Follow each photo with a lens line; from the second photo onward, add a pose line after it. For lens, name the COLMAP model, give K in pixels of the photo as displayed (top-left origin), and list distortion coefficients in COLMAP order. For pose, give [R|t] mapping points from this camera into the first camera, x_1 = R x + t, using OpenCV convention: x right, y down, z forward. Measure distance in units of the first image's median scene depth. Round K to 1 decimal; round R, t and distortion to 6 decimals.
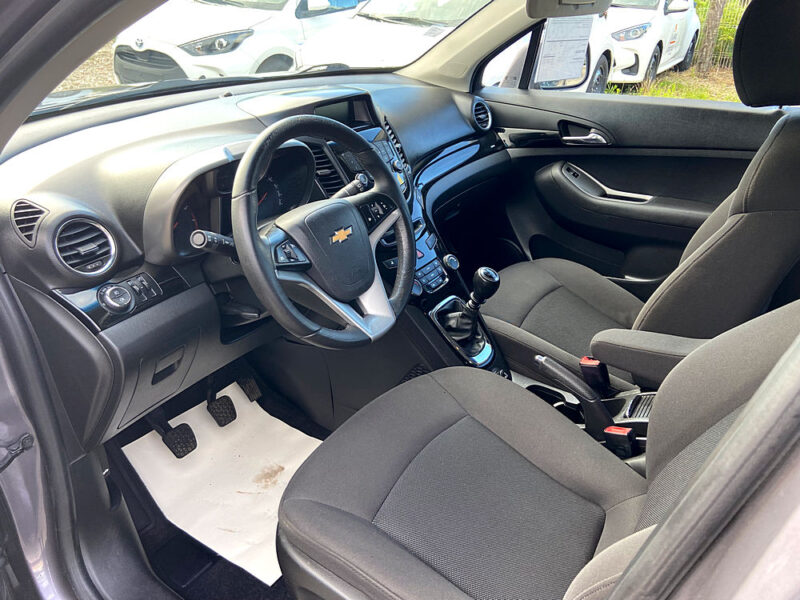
lens RADIAL K [[620.5, 0, 398.1], [0, 620.5, 301.4], [0, 0, 1]] dist [0.095852, -0.099232]
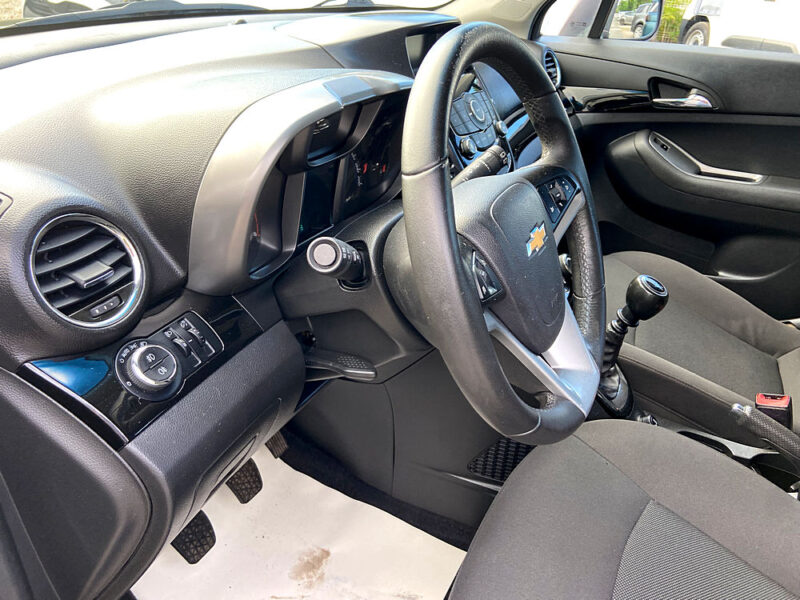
lens RADIAL K [[620.5, 0, 396.0], [0, 620.5, 297.3], [0, 0, 1]] dist [0.095852, -0.099232]
pose [[0.992994, -0.015420, 0.117155, -0.271141], [0.012140, 0.999516, 0.028655, -0.066426], [-0.117540, -0.027032, 0.992700, 0.412886]]
